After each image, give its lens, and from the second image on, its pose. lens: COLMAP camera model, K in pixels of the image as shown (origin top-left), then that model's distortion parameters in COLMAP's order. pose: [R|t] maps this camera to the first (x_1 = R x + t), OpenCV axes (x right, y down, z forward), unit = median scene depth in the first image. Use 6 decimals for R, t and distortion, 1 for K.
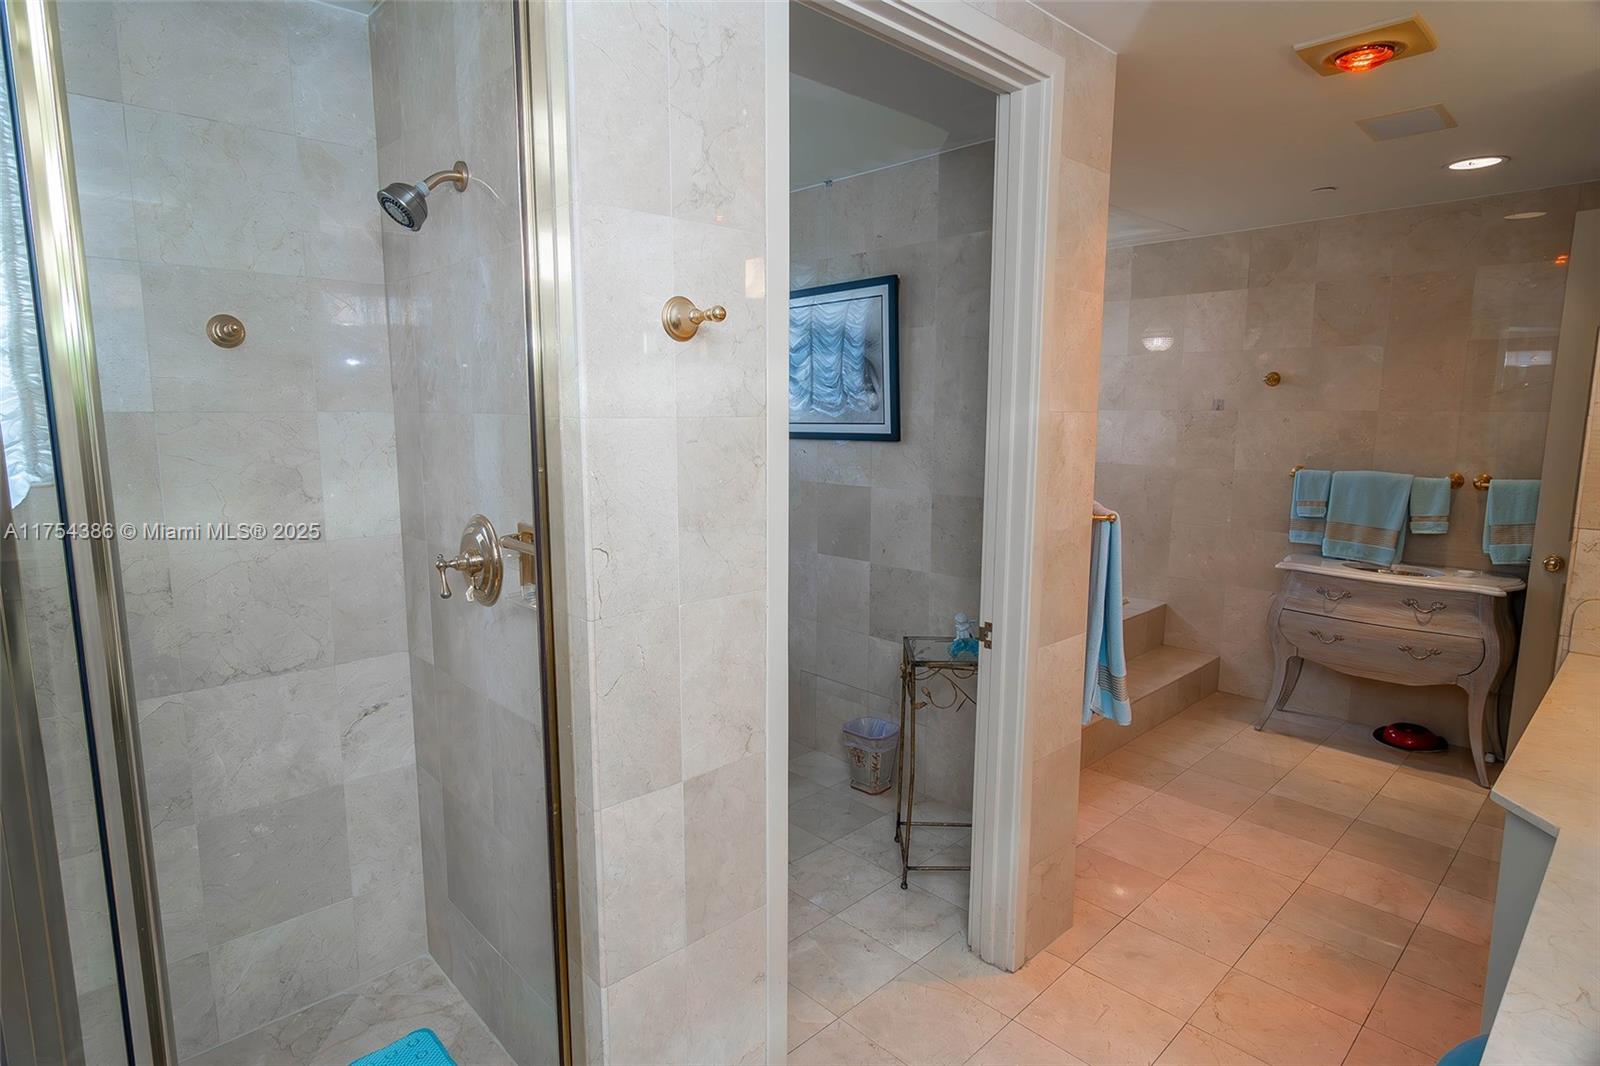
lens RADIAL K [[854.2, 0, 800.0], [0, 854.2, 533.0], [0, 0, 1]] dist [0.002064, 0.000015]
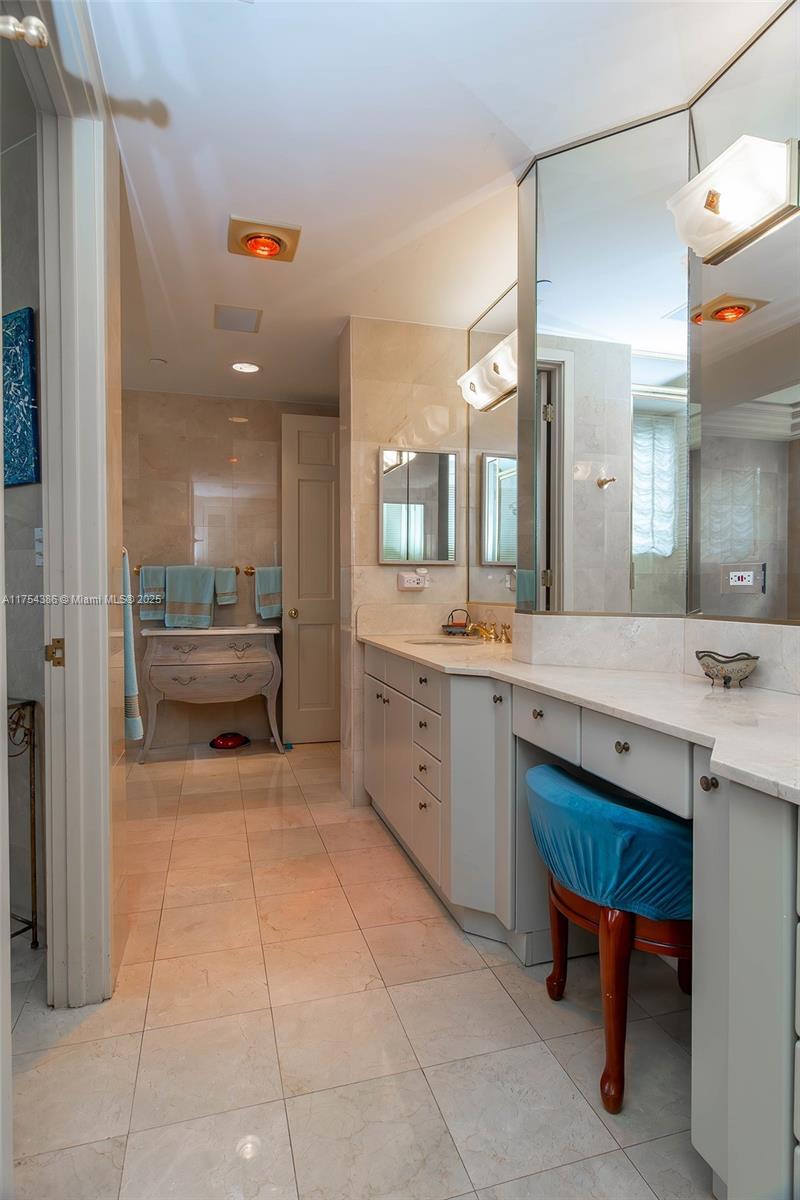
lens RADIAL K [[640.7, 0, 400.0], [0, 640.7, 600.0], [0, 0, 1]] dist [0.002064, 0.000015]
pose [[0.468593, -0.023532, 0.883101, -0.144217], [0.131542, 0.990360, -0.043409, 0.087351], [-0.873566, 0.136506, 0.467171, 0.192431]]
